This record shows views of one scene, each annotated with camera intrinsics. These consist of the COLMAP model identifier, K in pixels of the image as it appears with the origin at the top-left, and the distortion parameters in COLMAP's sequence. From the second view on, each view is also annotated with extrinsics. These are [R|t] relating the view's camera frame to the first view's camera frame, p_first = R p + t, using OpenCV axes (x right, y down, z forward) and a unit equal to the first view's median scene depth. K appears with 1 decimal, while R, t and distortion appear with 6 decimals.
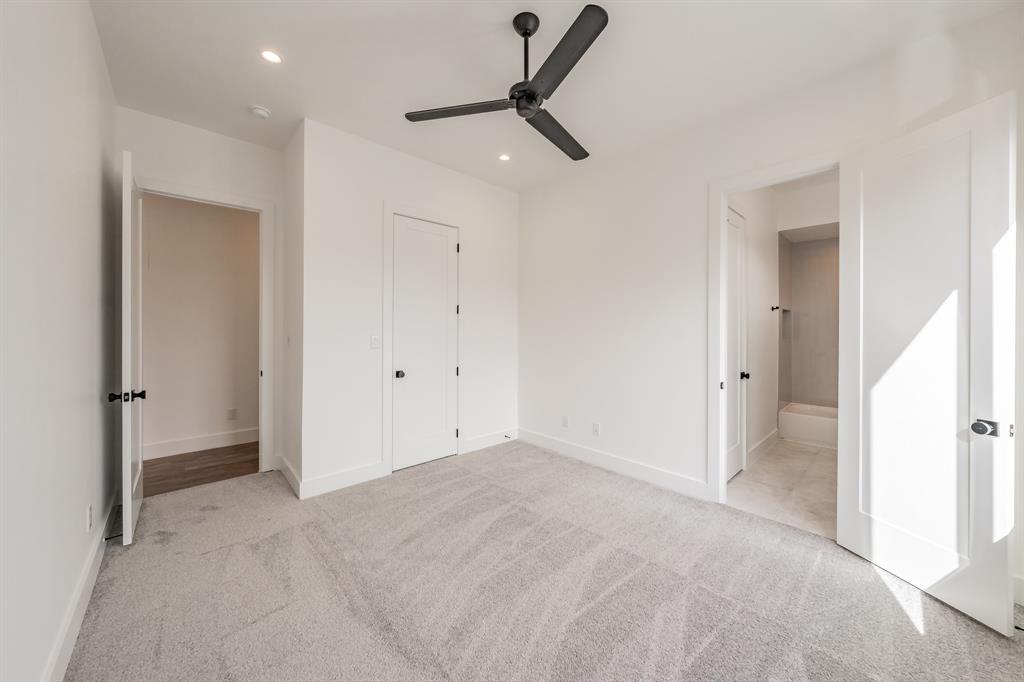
lens RADIAL K [[358.4, 0, 508.3], [0, 358.4, 328.9], [0, 0, 1]] dist [-0.000274, -0.000038]
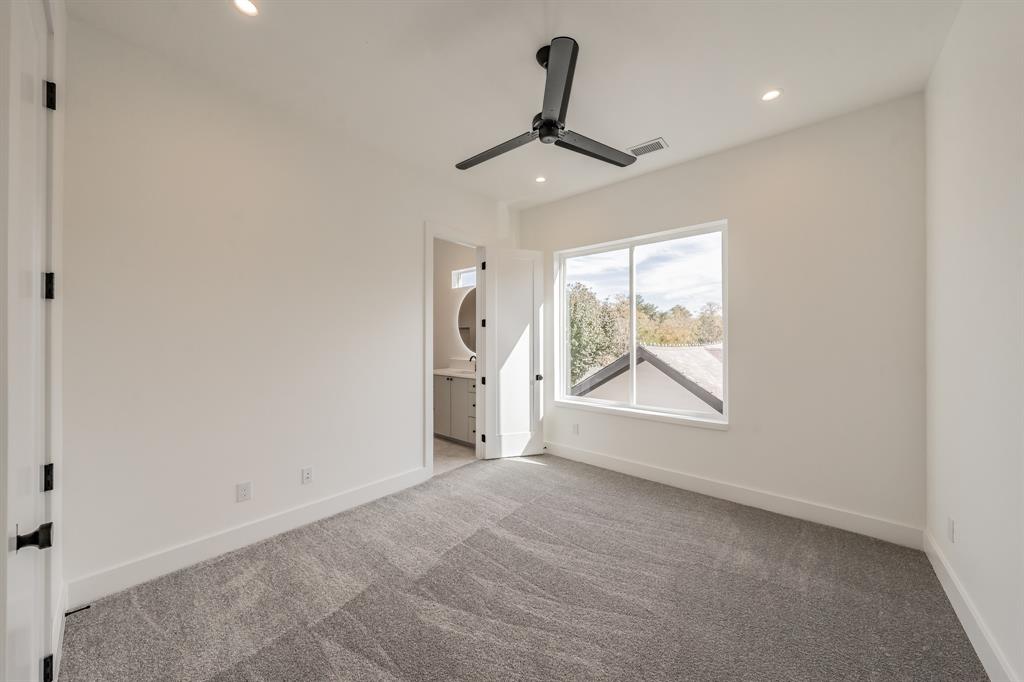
lens RADIAL K [[358.4, 0, 508.3], [0, 358.4, 328.9], [0, 0, 1]] dist [-0.000274, -0.000038]
pose [[-0.097939, 0.018757, 0.995016, -0.932351], [0.002585, 0.999824, -0.018594, -0.021573], [-0.995189, 0.000751, -0.097970, 1.110845]]
